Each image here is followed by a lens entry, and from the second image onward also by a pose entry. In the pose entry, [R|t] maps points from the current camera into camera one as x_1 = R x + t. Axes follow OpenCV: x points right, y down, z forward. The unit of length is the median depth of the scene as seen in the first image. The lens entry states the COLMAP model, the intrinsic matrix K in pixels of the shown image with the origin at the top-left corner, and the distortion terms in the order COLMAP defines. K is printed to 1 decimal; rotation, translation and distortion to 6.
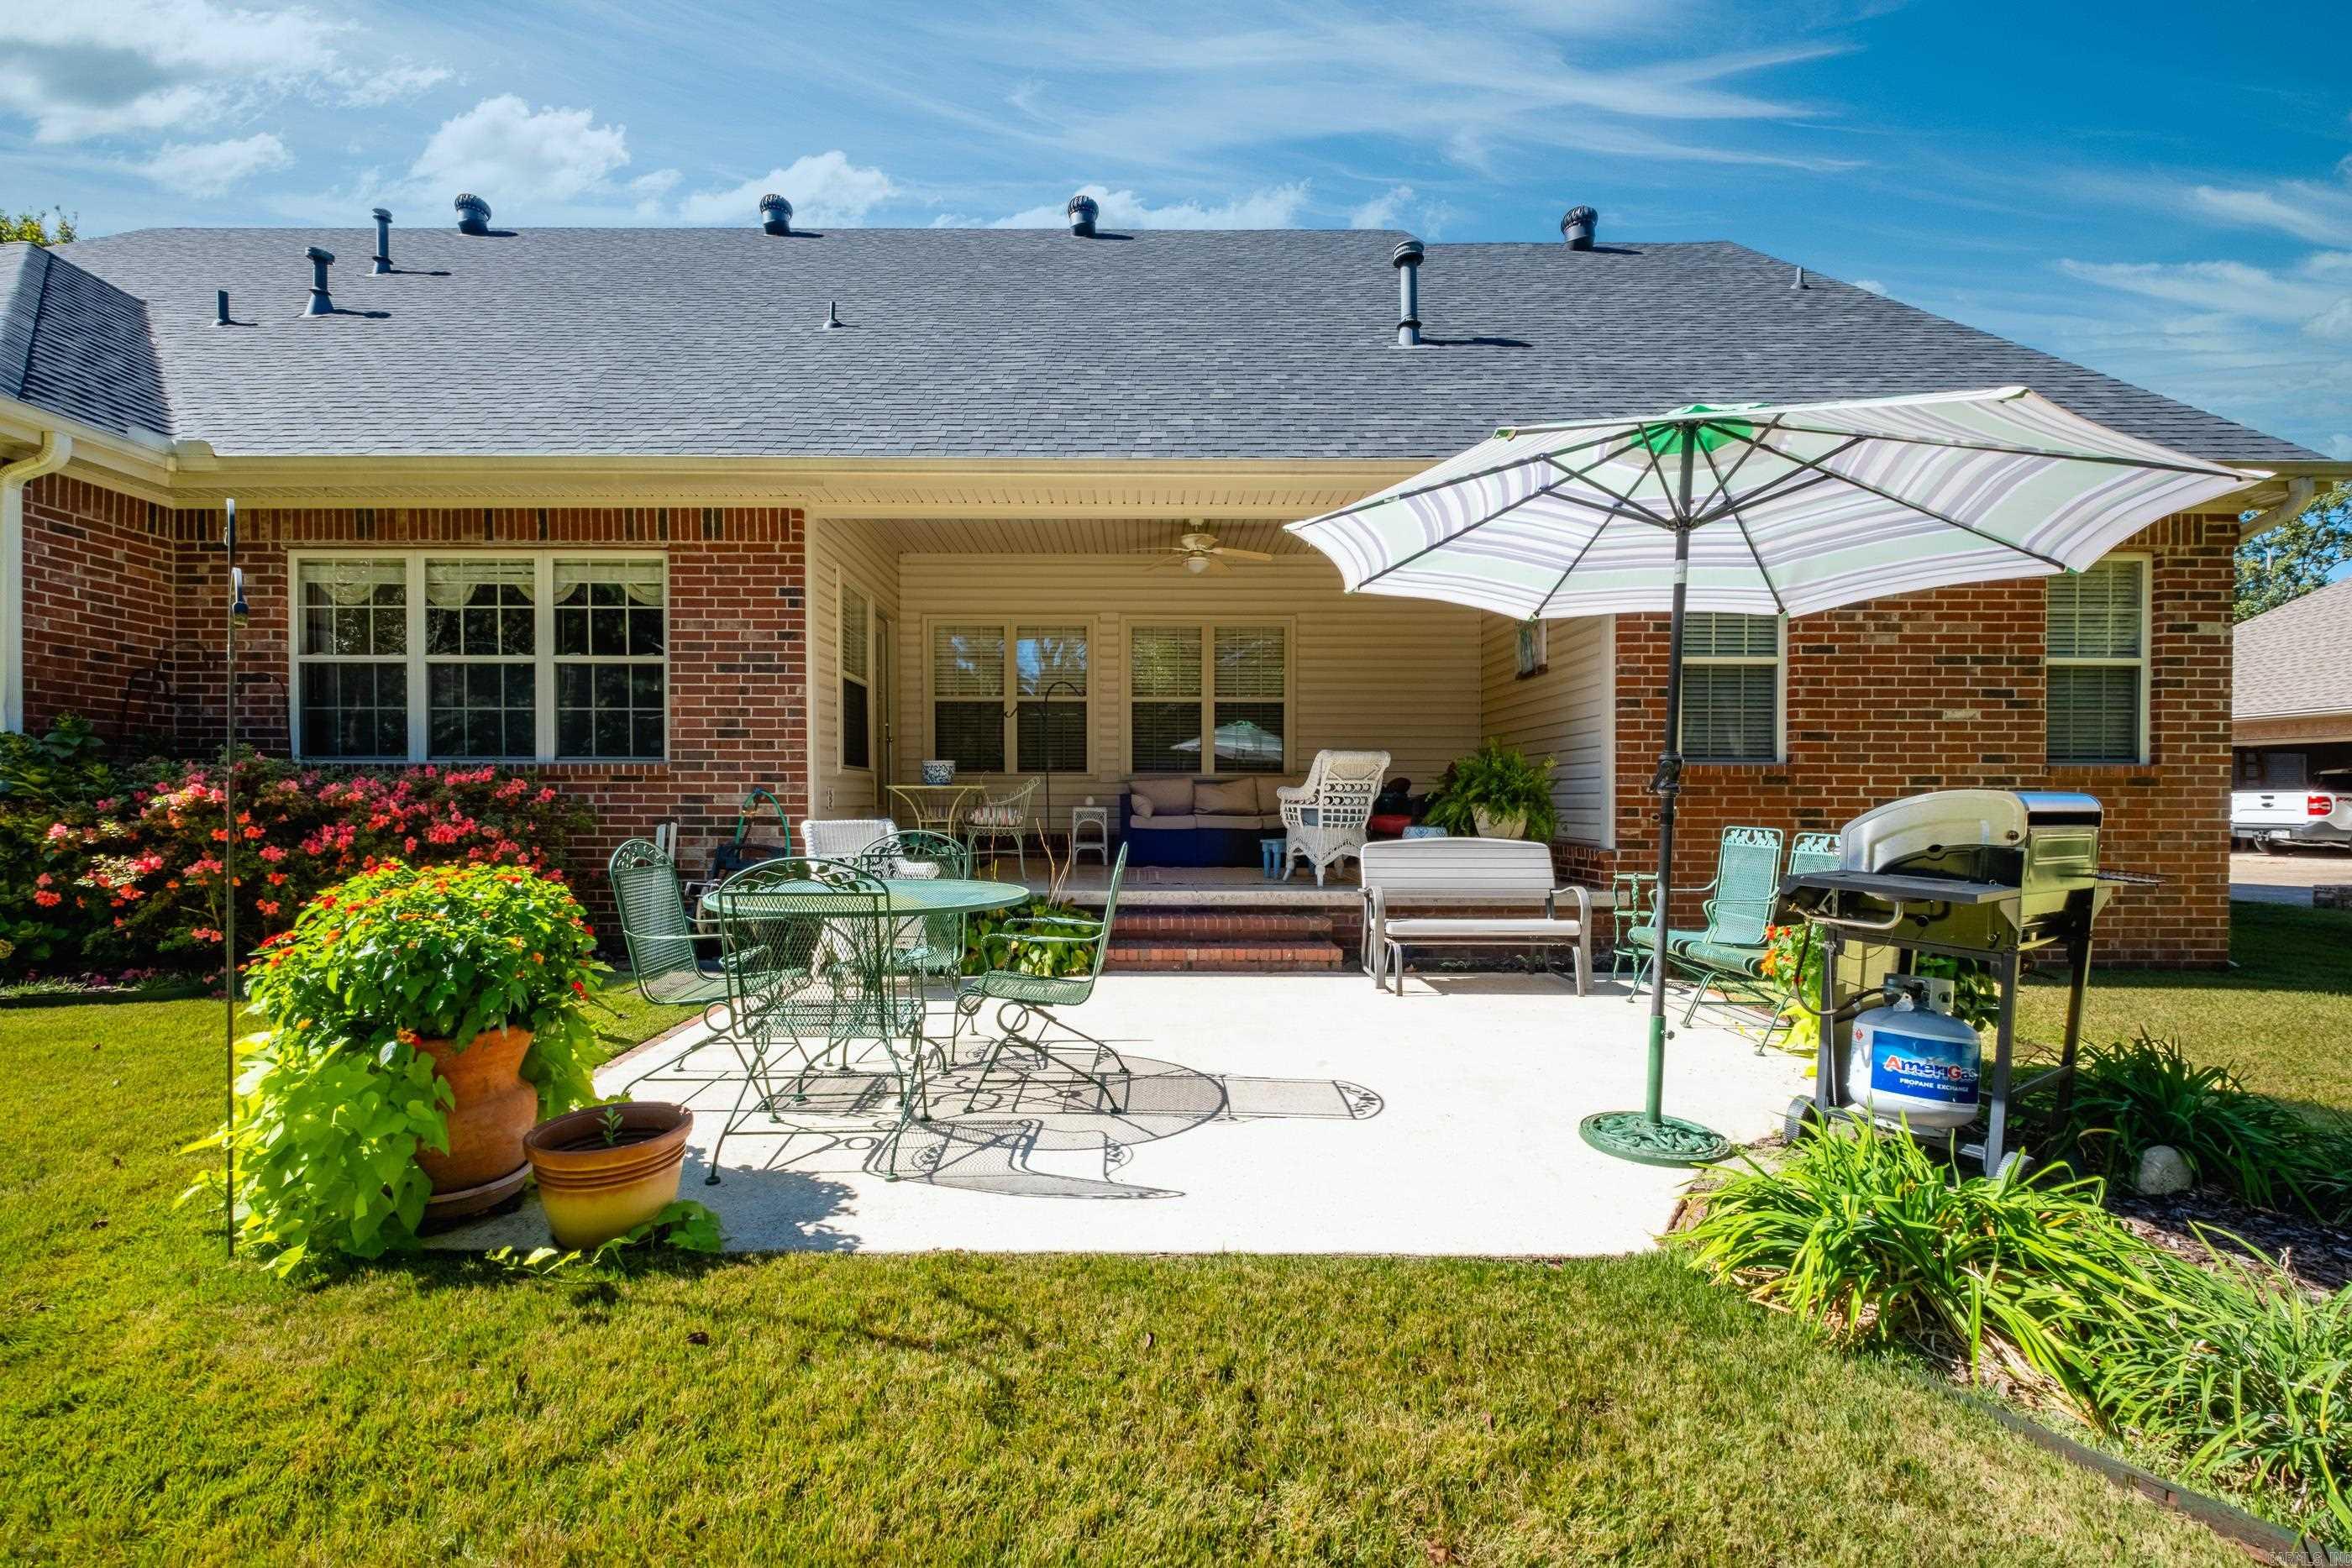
lens RADIAL K [[984.8, 0, 1159.4], [0, 984.8, 777.9], [0, 0, 1]] dist [0.000473, -0.000266]
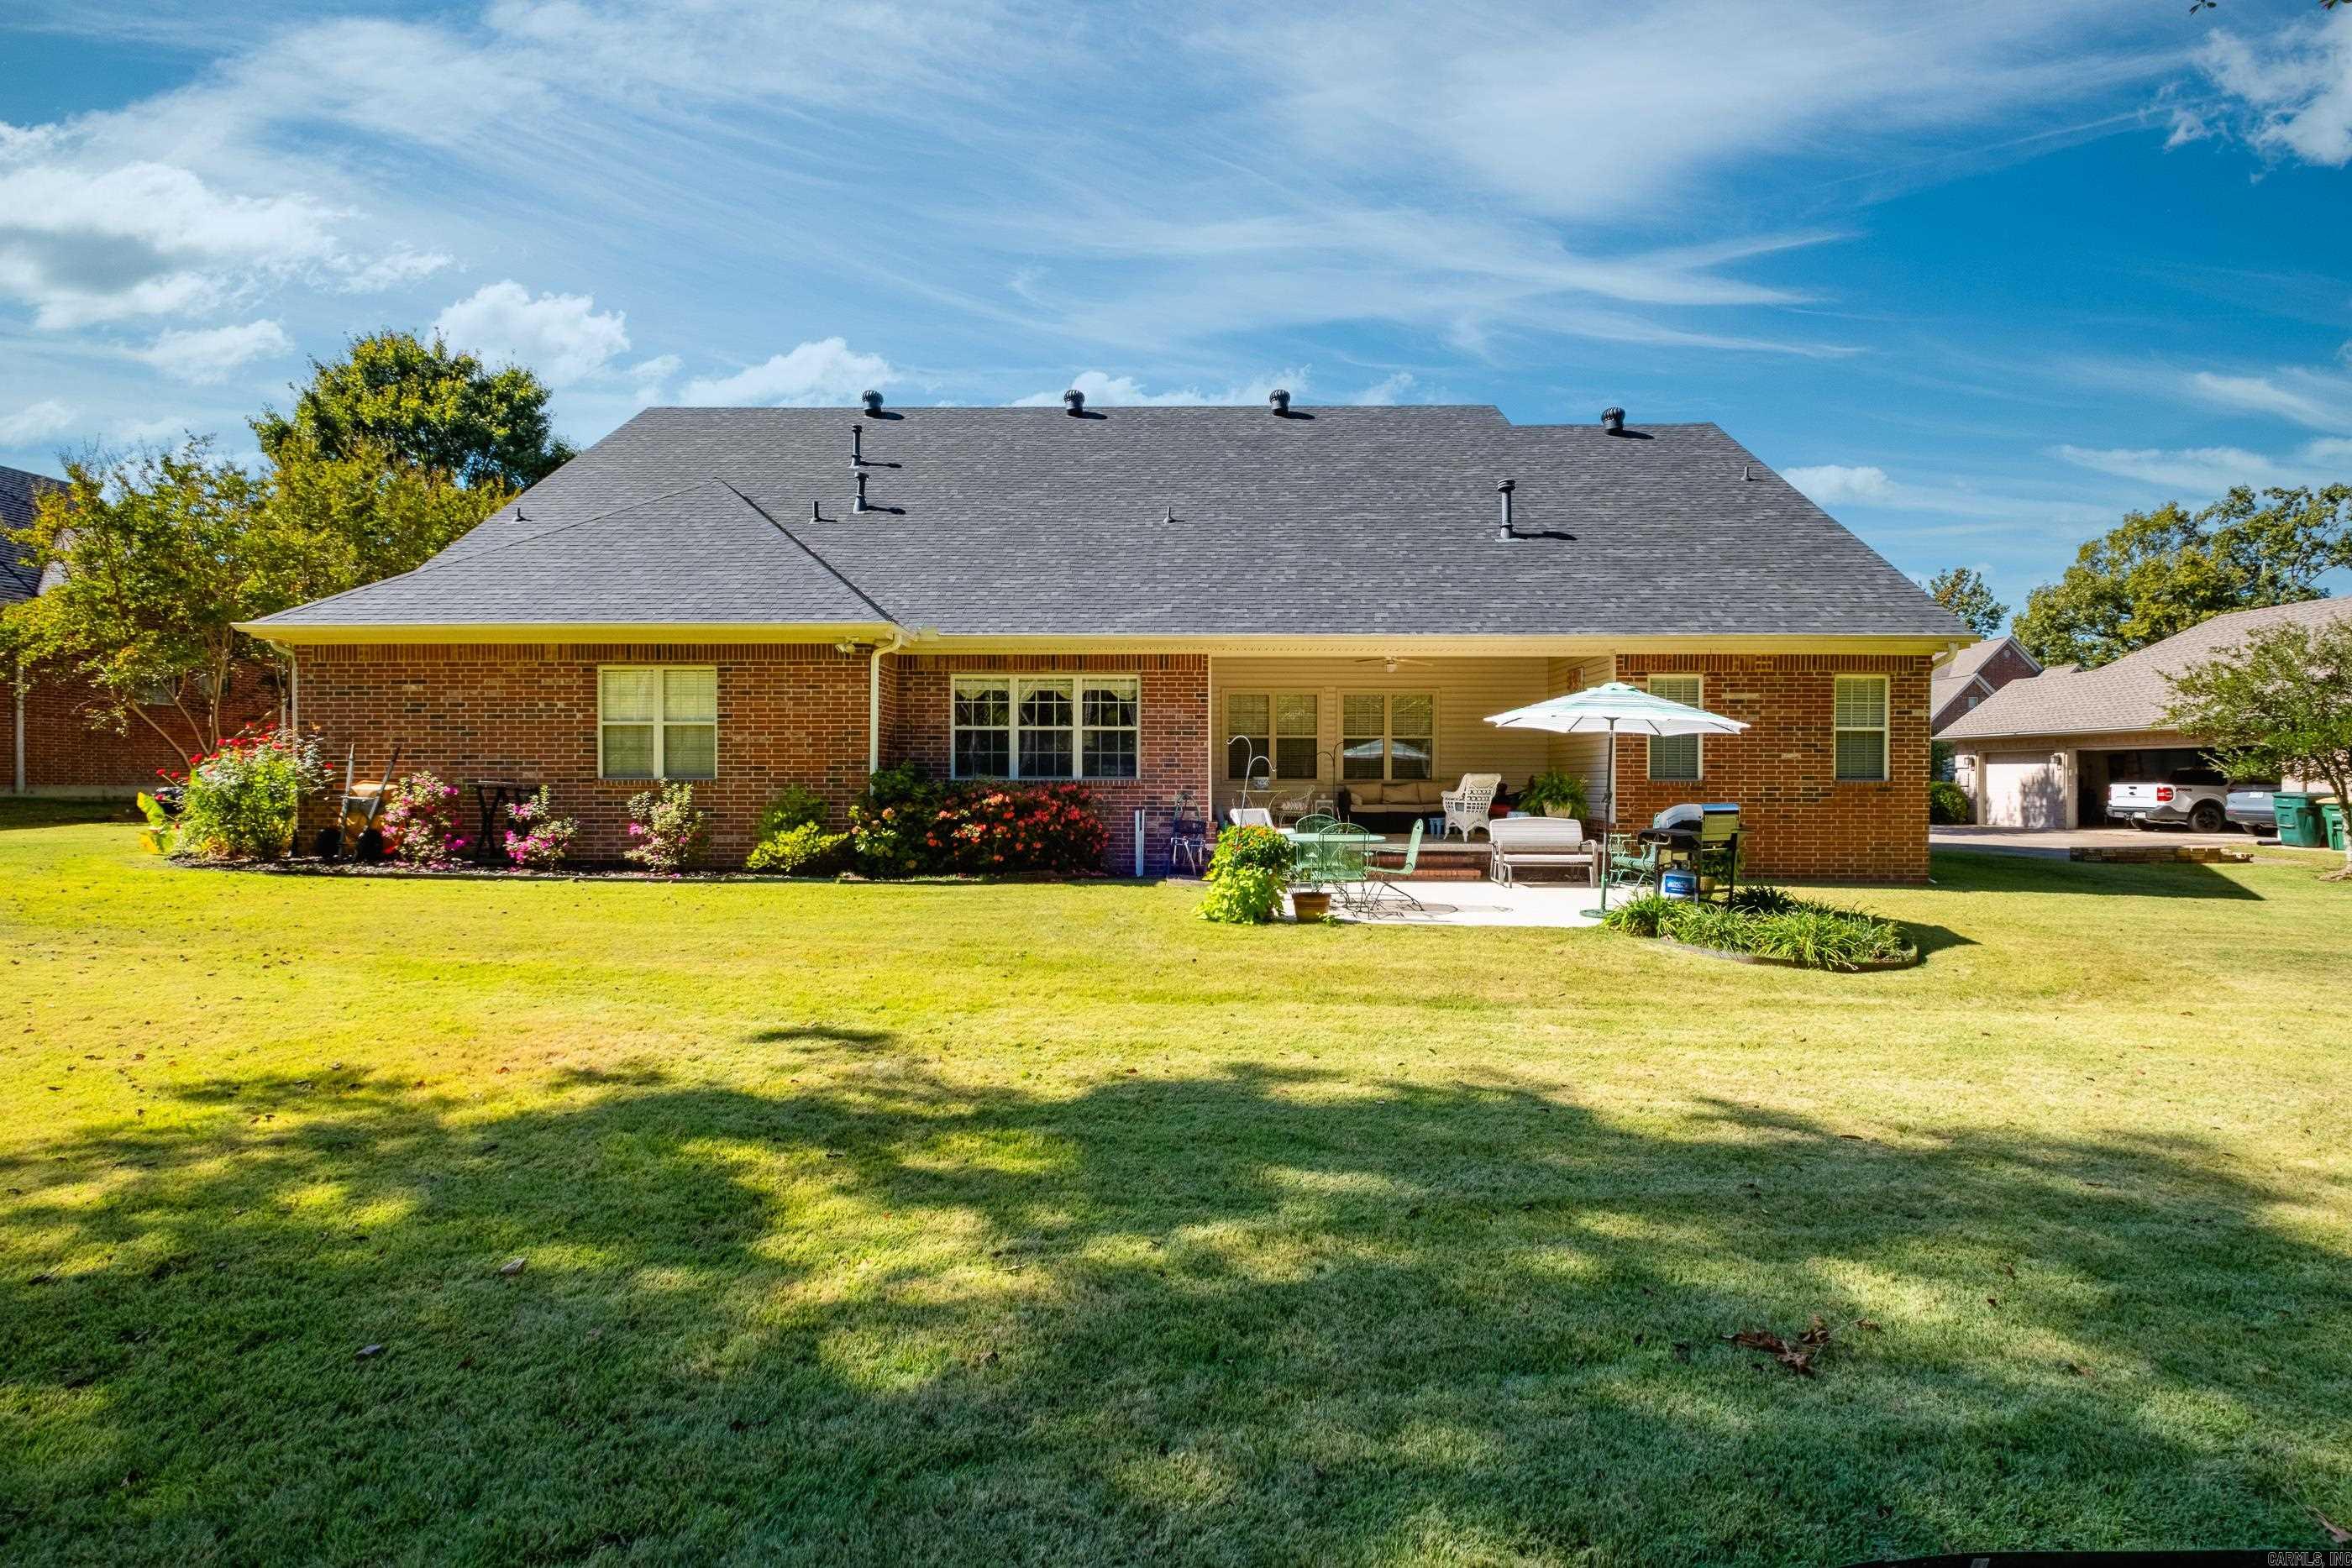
lens RADIAL K [[984.8, 0, 1196.4], [0, 984.8, 759.1], [0, 0, 1]] dist [0.000473, -0.000266]
pose [[0.999565, -0.000563, -0.029497, -0.321893], [0.000665, 0.999994, 0.003448, -0.063751], [0.029494, -0.003466, 0.999559, -1.002491]]
